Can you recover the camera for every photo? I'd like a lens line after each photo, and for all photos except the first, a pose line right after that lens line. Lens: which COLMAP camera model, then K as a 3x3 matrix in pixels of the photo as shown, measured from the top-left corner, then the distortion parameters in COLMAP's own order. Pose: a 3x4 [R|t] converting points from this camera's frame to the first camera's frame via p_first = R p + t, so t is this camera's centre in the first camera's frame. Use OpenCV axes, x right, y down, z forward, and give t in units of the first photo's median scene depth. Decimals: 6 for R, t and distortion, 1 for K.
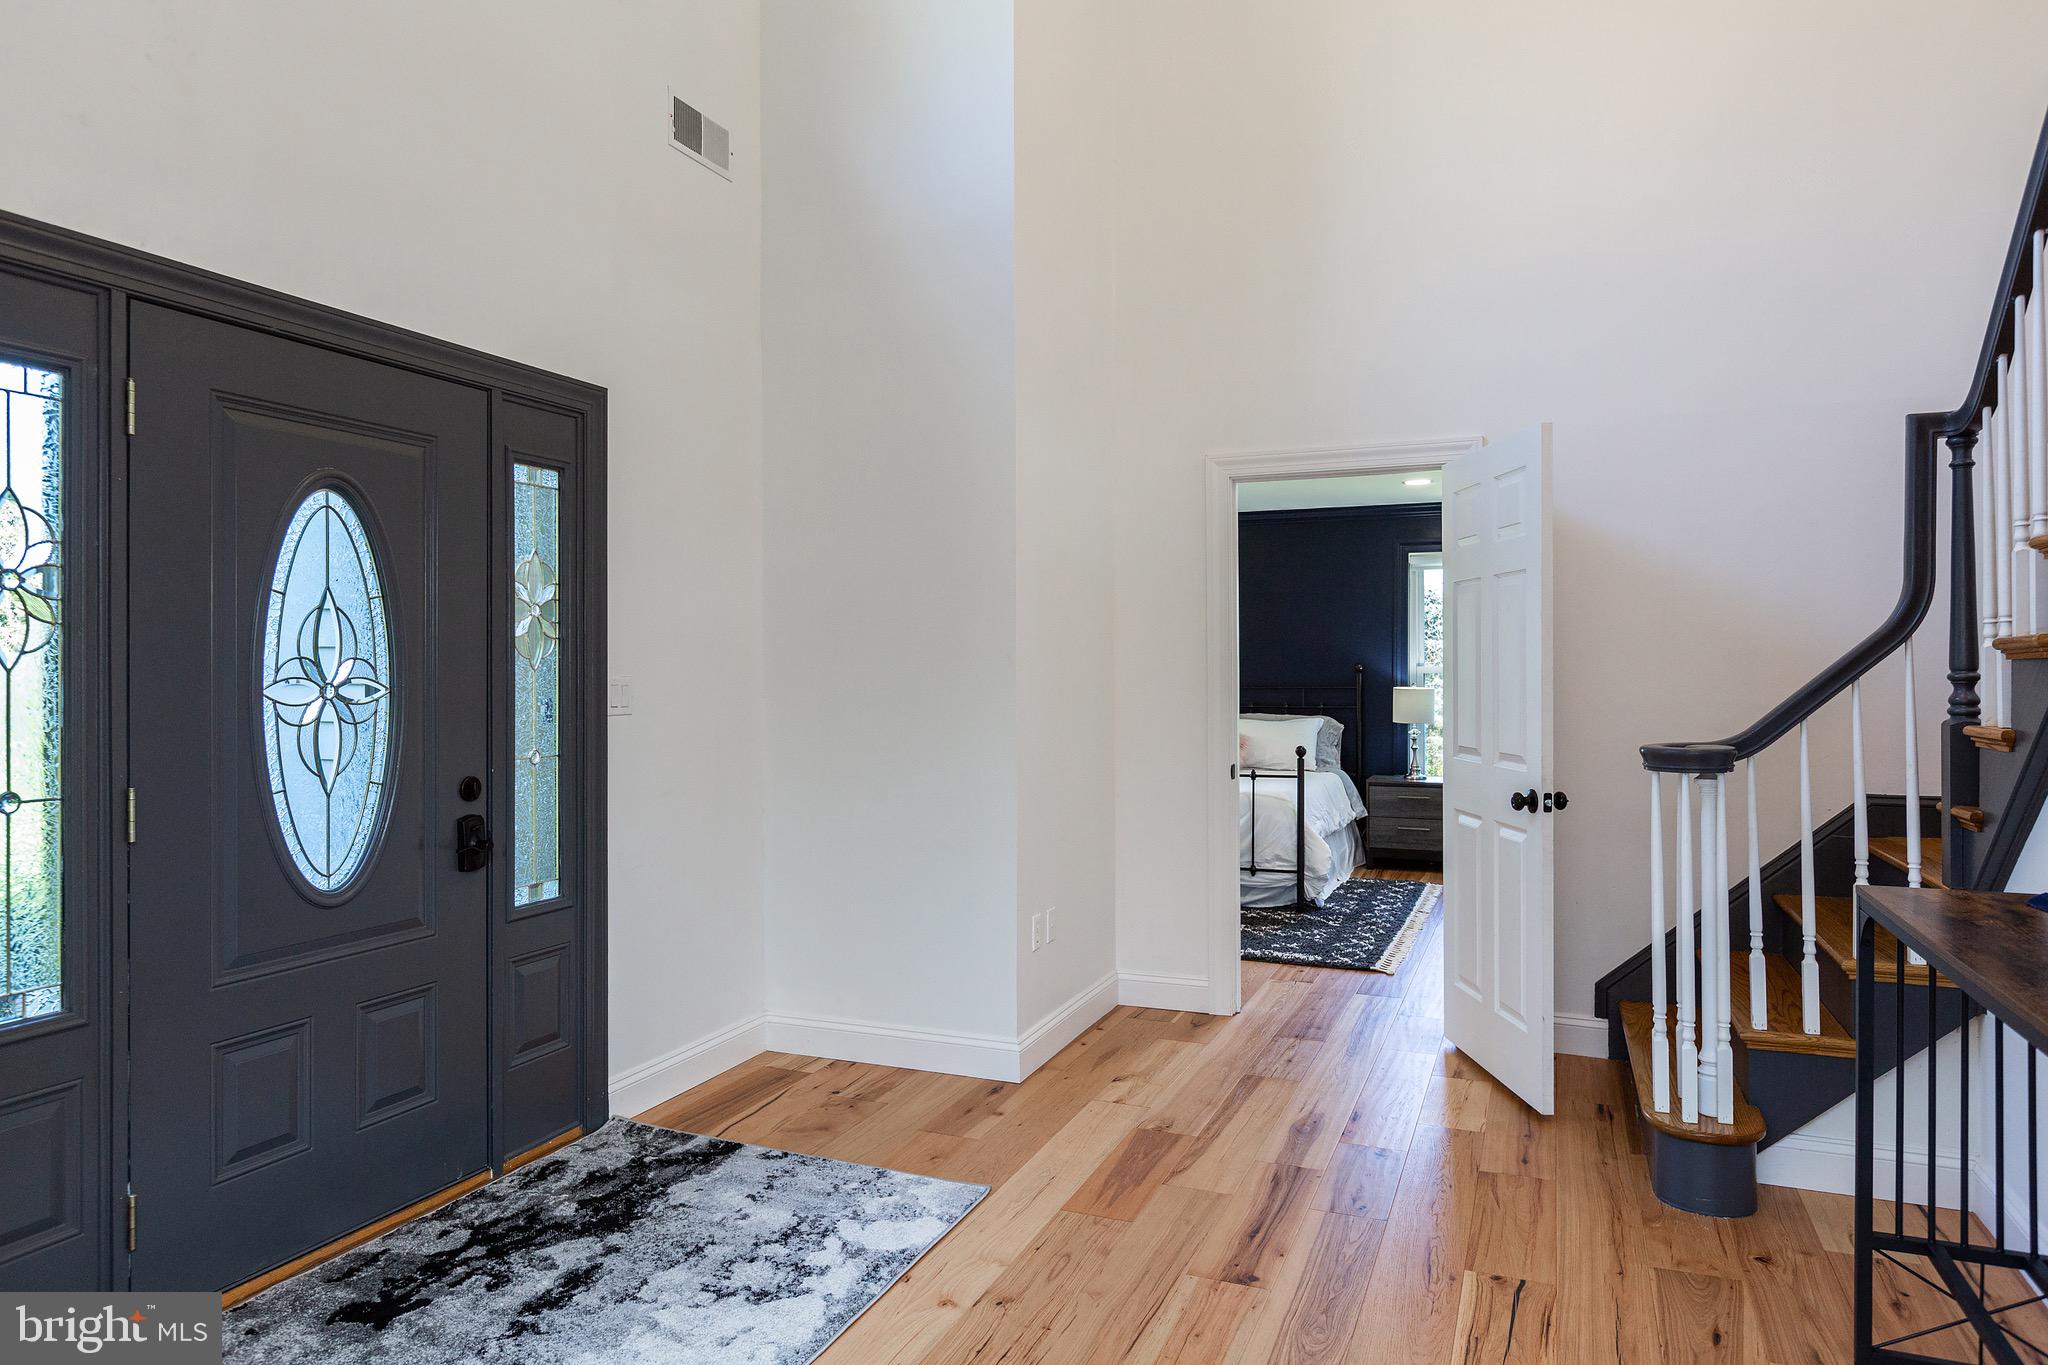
lens RADIAL K [[1293.0, 0, 1022.2], [0, 1293.0, 676.4], [0, 0, 1]] dist [0.003956, -0.003944]
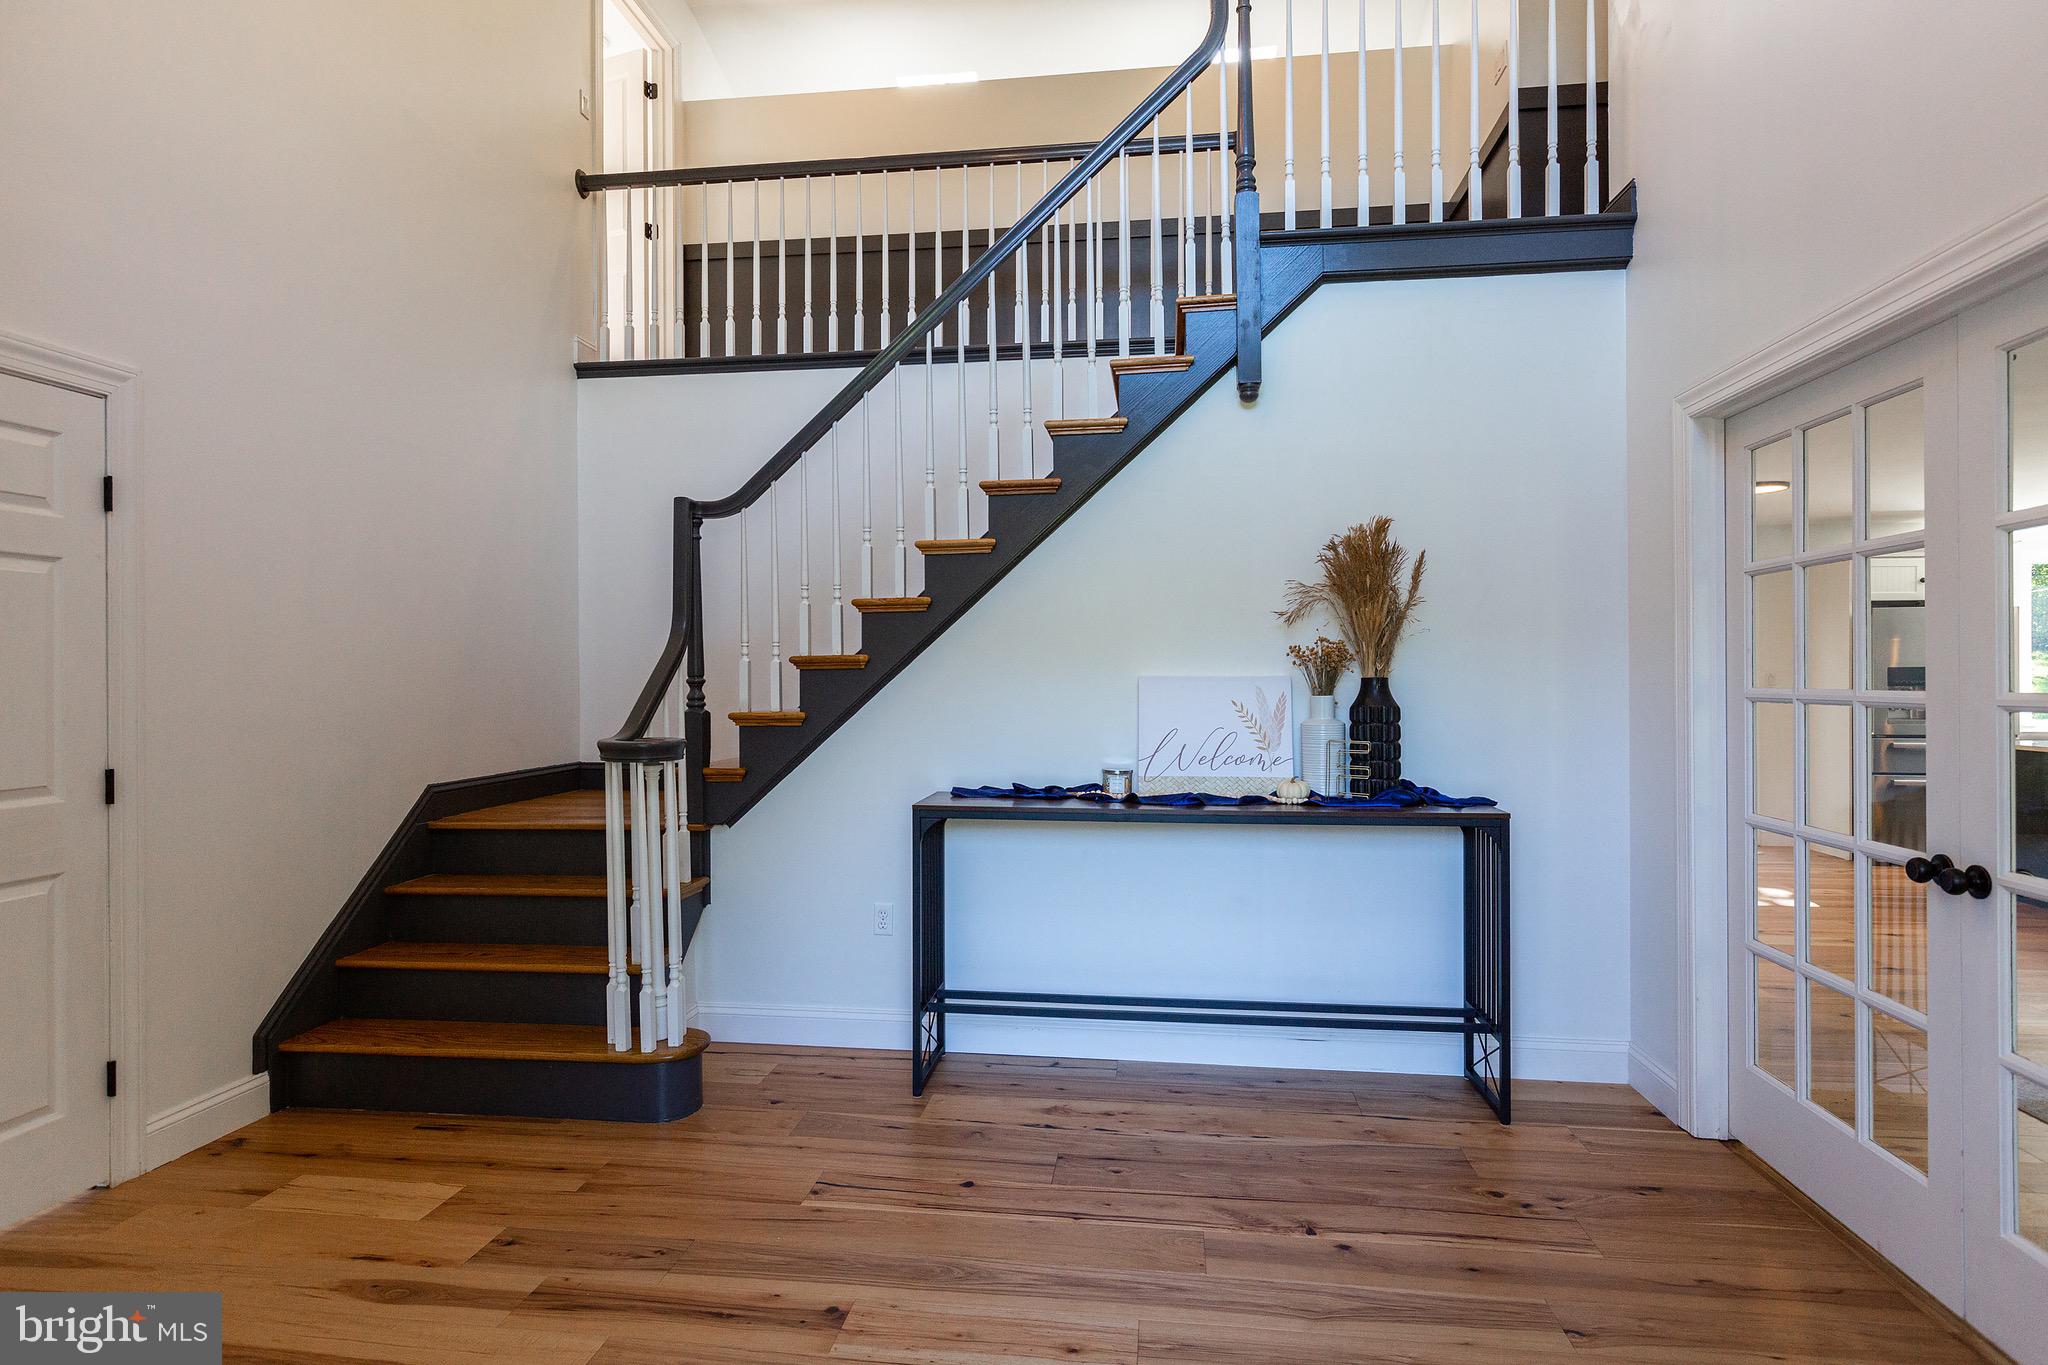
lens RADIAL K [[1093.5, 0, 1020.2], [0, 1093.5, 682.0], [0, 0, 1]] dist [0.007738, 0.000927]
pose [[-0.262840, -0.001982, 0.964837, -0.581260], [0.013363, 0.999894, 0.005695, -0.000668], [-0.964747, 0.014390, -0.262786, 0.977732]]
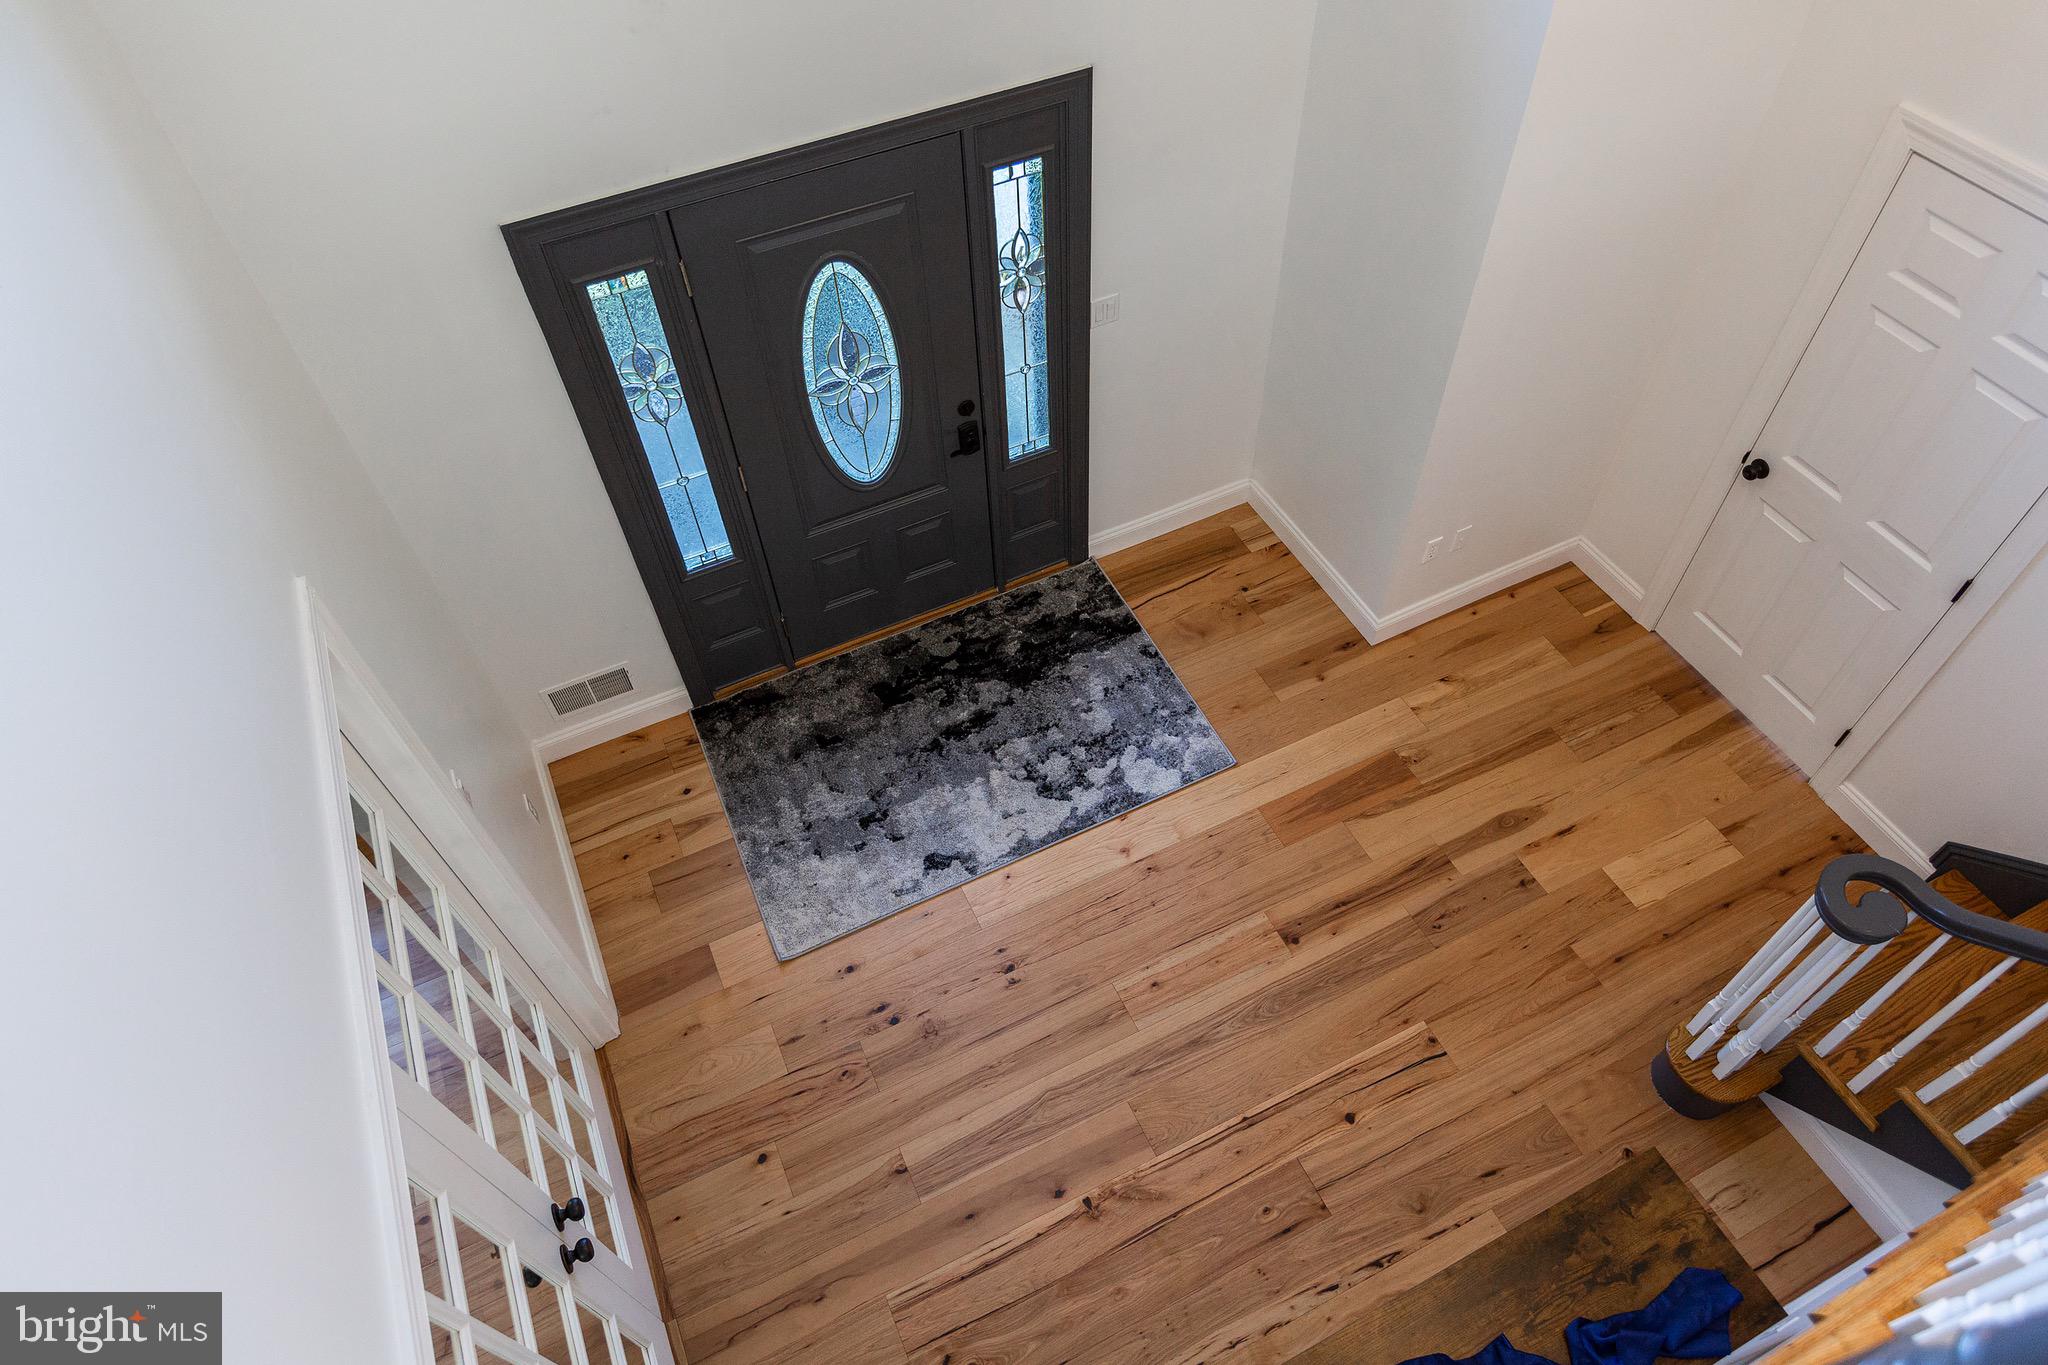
lens RADIAL K [[1234.0, 0, 1015.4], [0, 1234.0, 683.6], [0, 0, 1]] dist [0.009871, 0.006506]
pose [[0.738798, 0.508751, -0.441984, 0.393027], [0.035048, 0.625942, 0.779082, -0.828705], [0.673015, -0.591075, 0.444614, 0.264107]]
